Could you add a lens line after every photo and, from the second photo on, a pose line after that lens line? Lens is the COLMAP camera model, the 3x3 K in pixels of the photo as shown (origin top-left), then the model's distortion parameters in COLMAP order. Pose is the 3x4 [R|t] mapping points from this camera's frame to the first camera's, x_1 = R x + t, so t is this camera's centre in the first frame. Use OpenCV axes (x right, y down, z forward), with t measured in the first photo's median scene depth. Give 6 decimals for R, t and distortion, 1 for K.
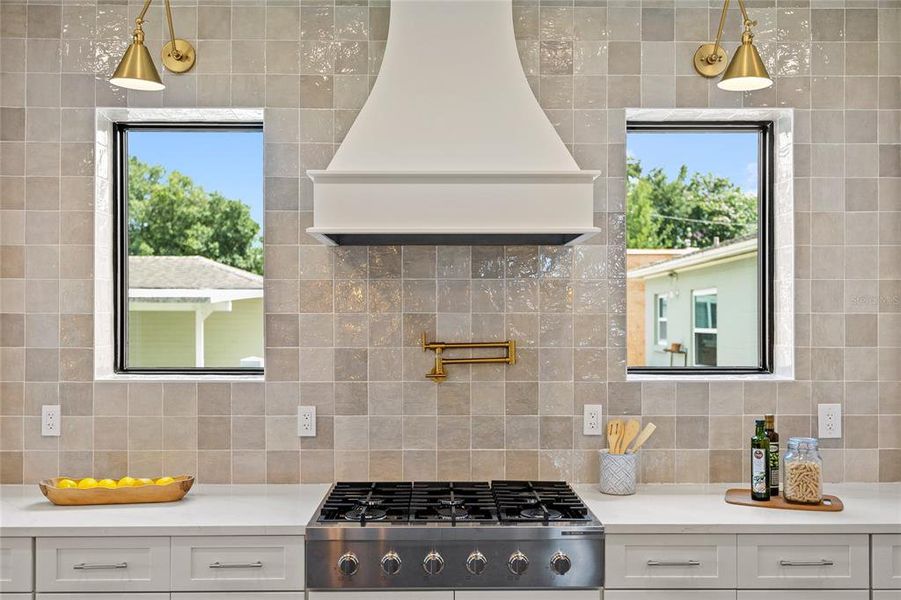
lens RADIAL K [[835.3, 0, 448.7], [0, 835.3, 314.0], [0, 0, 1]] dist [0.010007, 0.013482]
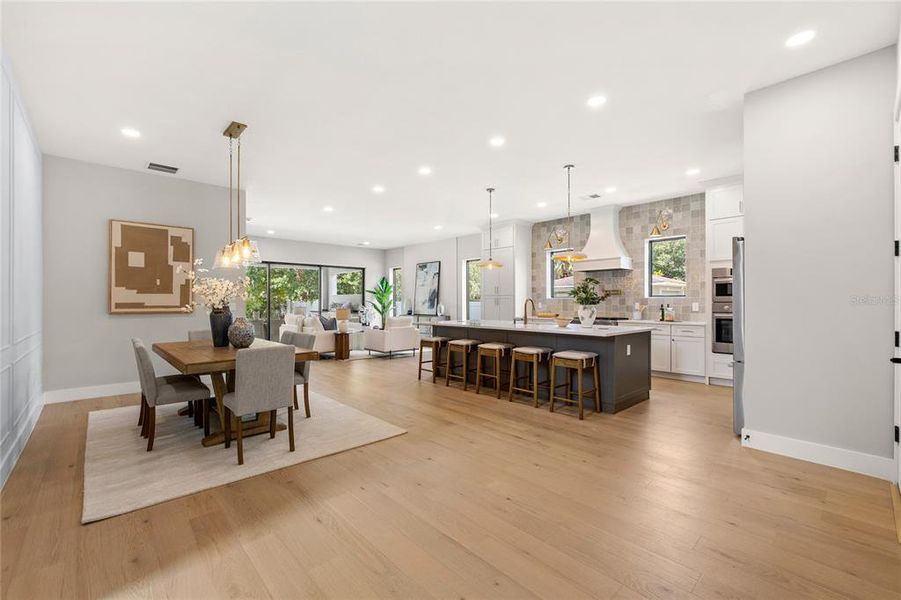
lens RADIAL K [[384.8, 0, 450.5], [0, 384.8, 300.0], [0, 0, 1]] dist [0.000282, -0.000118]
pose [[0.676186, -0.003242, -0.736724, 1.066870], [0.007842, 0.999965, 0.002797, 0.077379], [0.736689, -0.007669, 0.676188, -1.258382]]
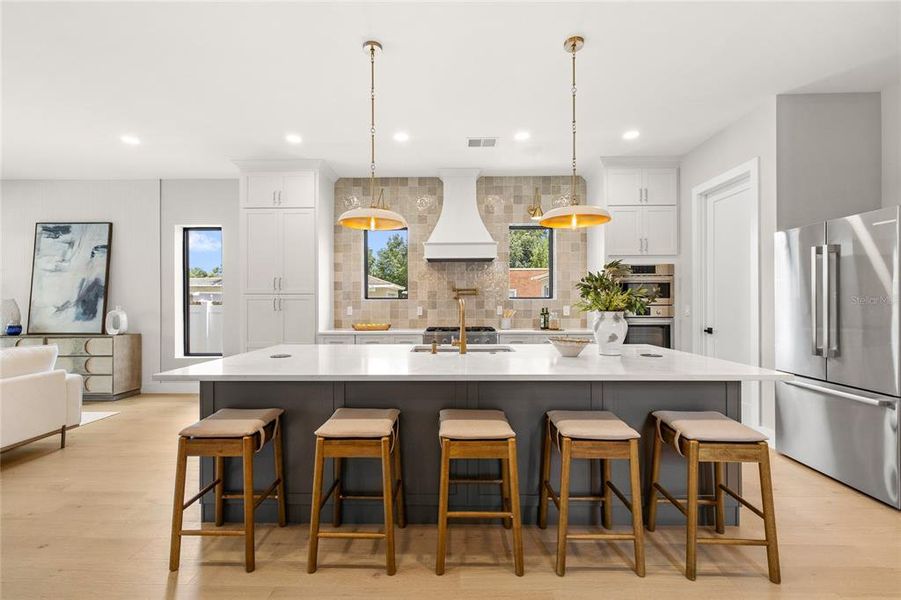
lens RADIAL K [[384.8, 0, 450.5], [0, 384.8, 300.0], [0, 0, 1]] dist [0.000282, -0.000118]
pose [[0.999739, -0.002273, -0.022739, -0.000673], [0.002292, 0.999997, 0.000788, 0.079782], [0.022737, -0.000840, 0.999741, -0.652045]]
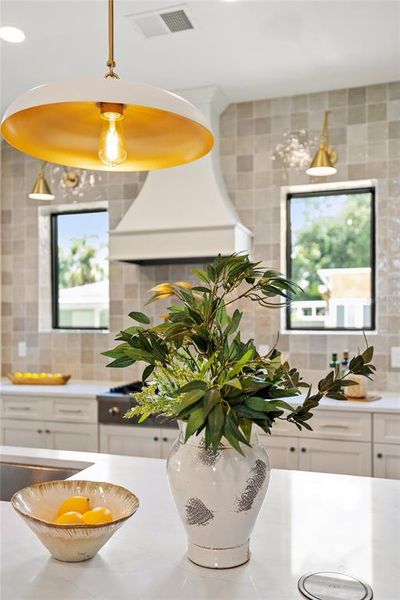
lens RADIAL K [[523.2, 0, 202.5], [0, 523.2, 317.9], [0, 0, 1]] dist [-0.000706, 0.003168]
pose [[0.949052, -0.003164, -0.315105, 0.413673], [0.005686, 0.999959, 0.007085, 0.036340], [0.315069, -0.008516, 0.949031, -0.165937]]
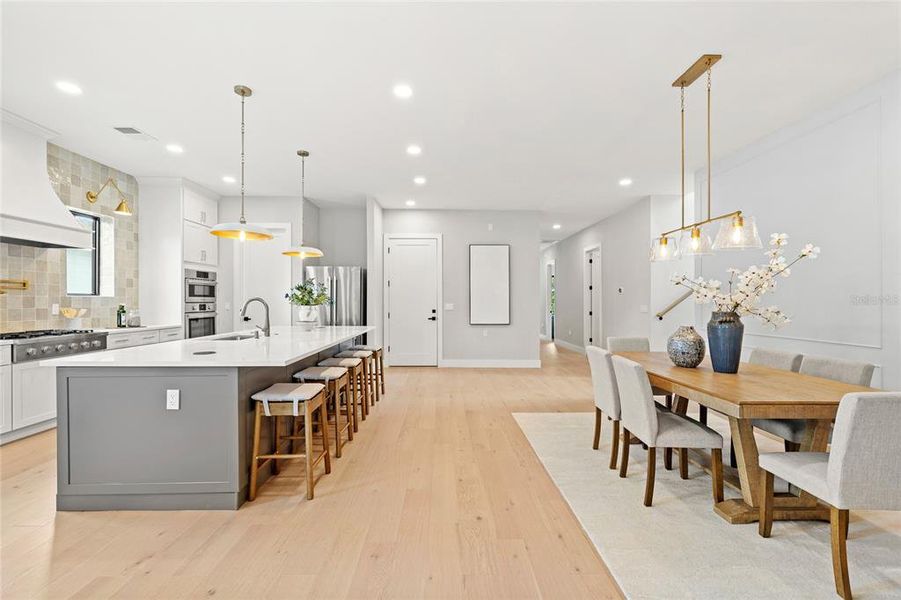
lens RADIAL K [[384.8, 0, 450.5], [0, 384.8, 300.0], [0, 0, 1]] dist [0.000282, -0.000118]
pose [[-0.012620, 0.003454, 0.999914, -1.192707], [-0.009494, 0.999949, -0.003574, 0.085795], [-0.999875, -0.009538, -0.012586, -0.366335]]
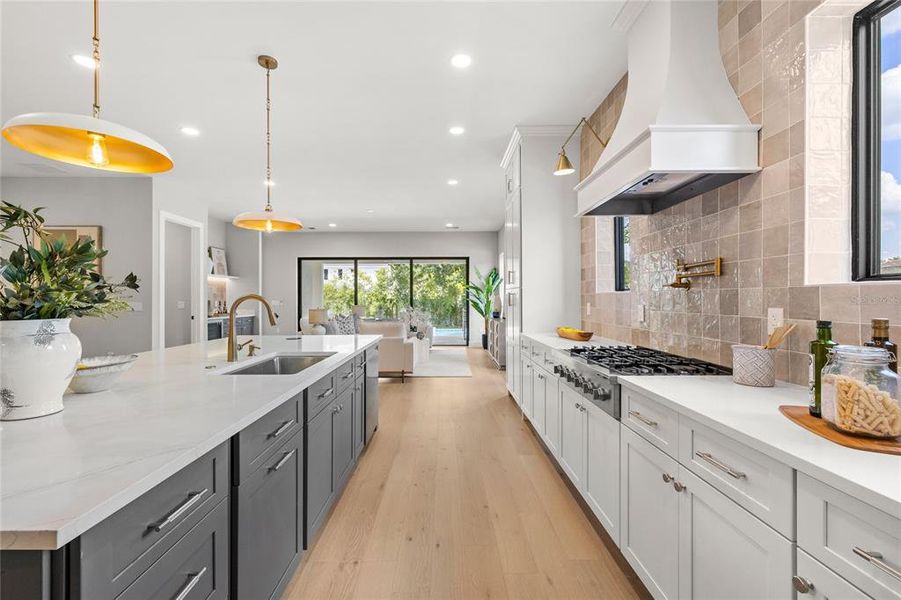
lens RADIAL K [[384.8, 0, 450.5], [0, 384.8, 300.0], [0, 0, 1]] dist [0.000282, -0.000118]
pose [[0.007697, 0.001877, -0.999969, 0.680663], [0.014746, 0.999889, 0.001990, 0.090501], [0.999862, -0.014761, 0.007668, 0.569098]]
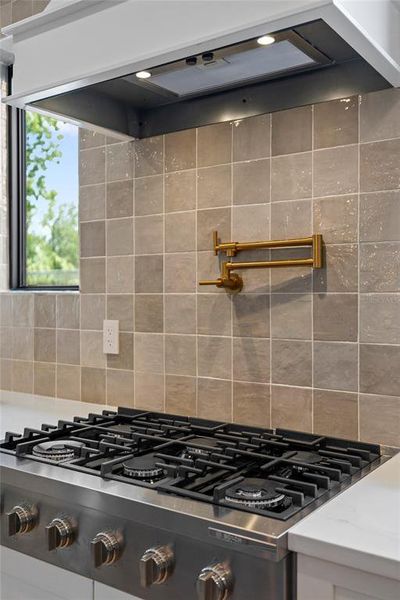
lens RADIAL K [[585.3, 0, 200.0], [0, 585.3, 300.0], [0, 0, 1]] dist [-0.001812, -0.010210]
pose [[0.810015, 0.004128, -0.586395, 0.283891], [0.007538, 0.999819, 0.017451, 0.077001], [0.586361, -0.018555, 0.809837, 0.538052]]
